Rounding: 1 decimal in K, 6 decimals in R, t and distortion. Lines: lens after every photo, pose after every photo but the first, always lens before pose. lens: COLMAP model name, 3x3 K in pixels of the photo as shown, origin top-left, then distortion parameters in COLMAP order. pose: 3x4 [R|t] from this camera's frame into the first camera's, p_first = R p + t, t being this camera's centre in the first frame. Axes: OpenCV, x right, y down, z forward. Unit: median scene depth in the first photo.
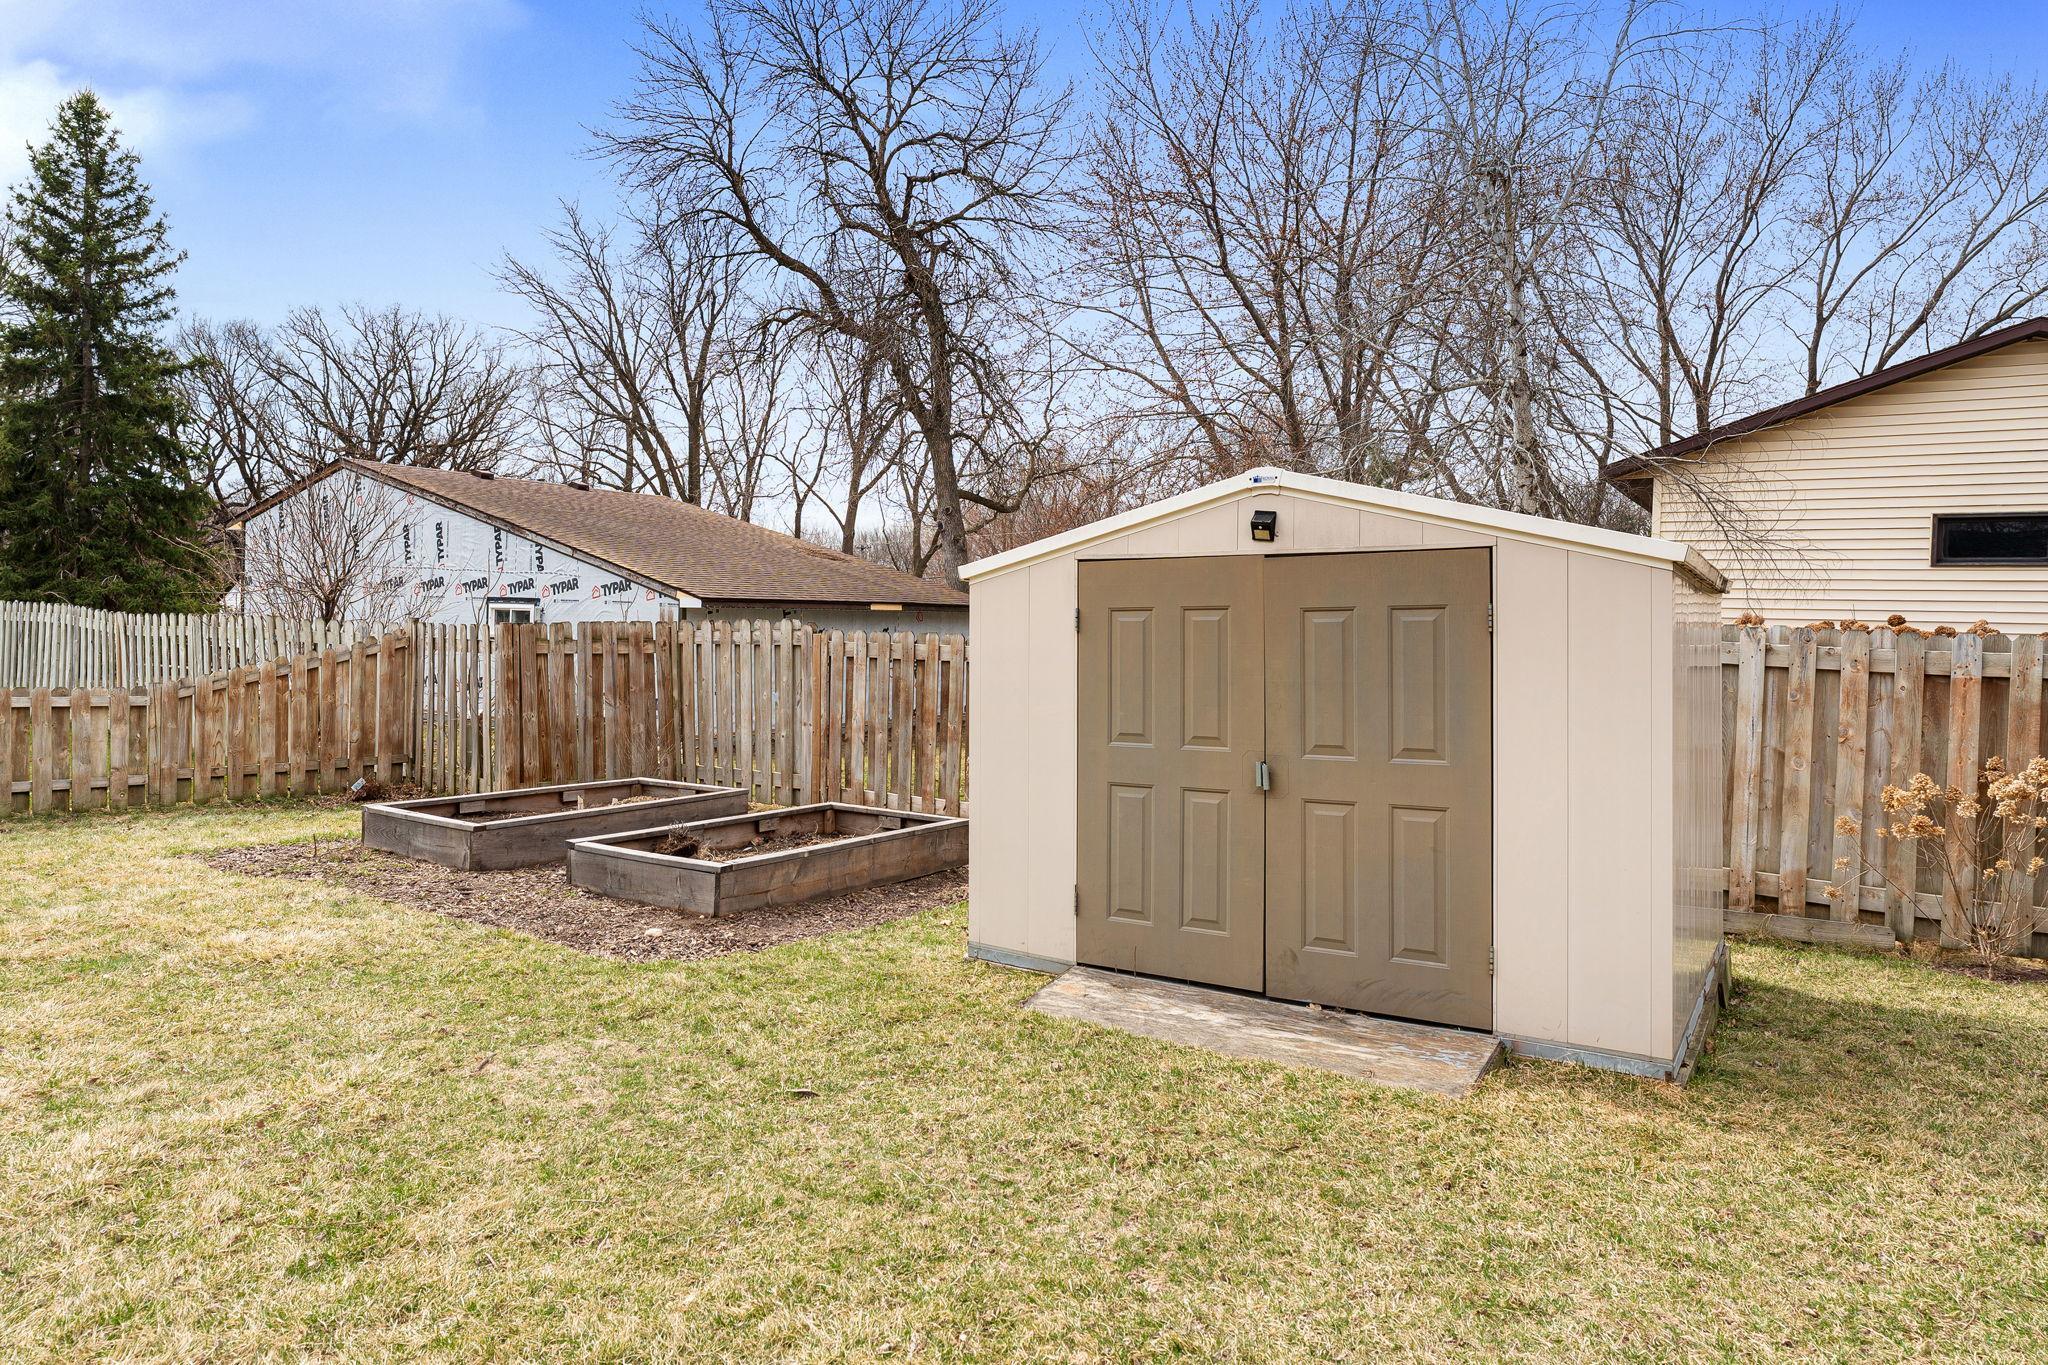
lens RADIAL K [[1258.4, 0, 1022.1], [0, 1258.4, 642.0], [0, 0, 1]] dist [0.002123, 0.003013]
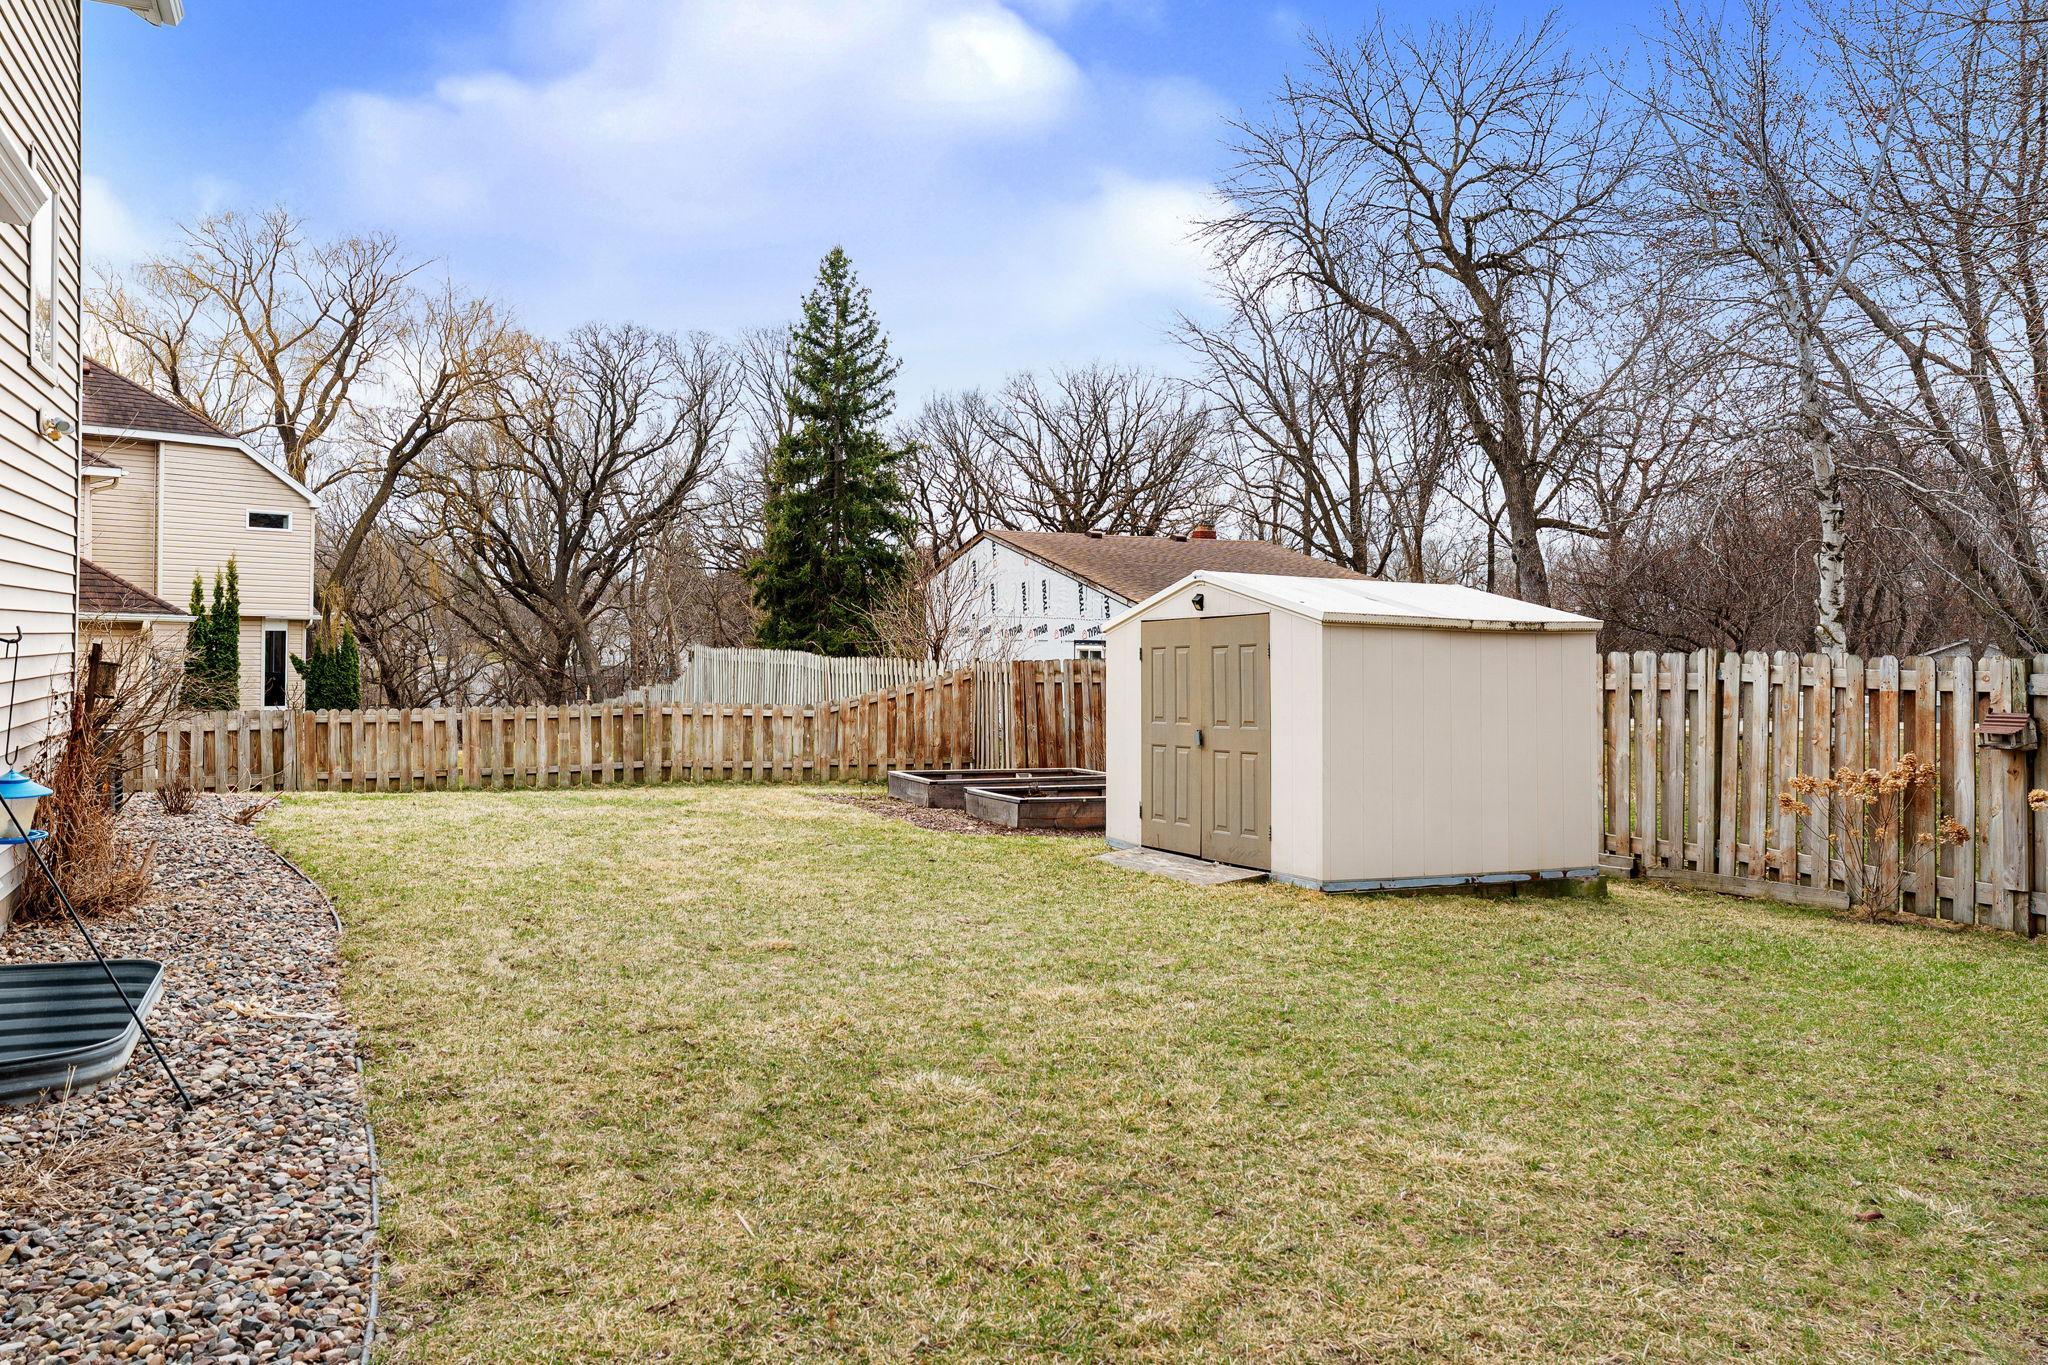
lens RADIAL K [[1471.2, 0, 1024.9], [0, 1471.2, 647.5], [0, 0, 1]] dist [0.000863, 0.001591]
pose [[0.856206, -0.015137, -0.516413, 0.232786], [0.002669, 0.999687, -0.024878, 0.005831], [0.516628, 0.019922, 0.855978, -0.207753]]
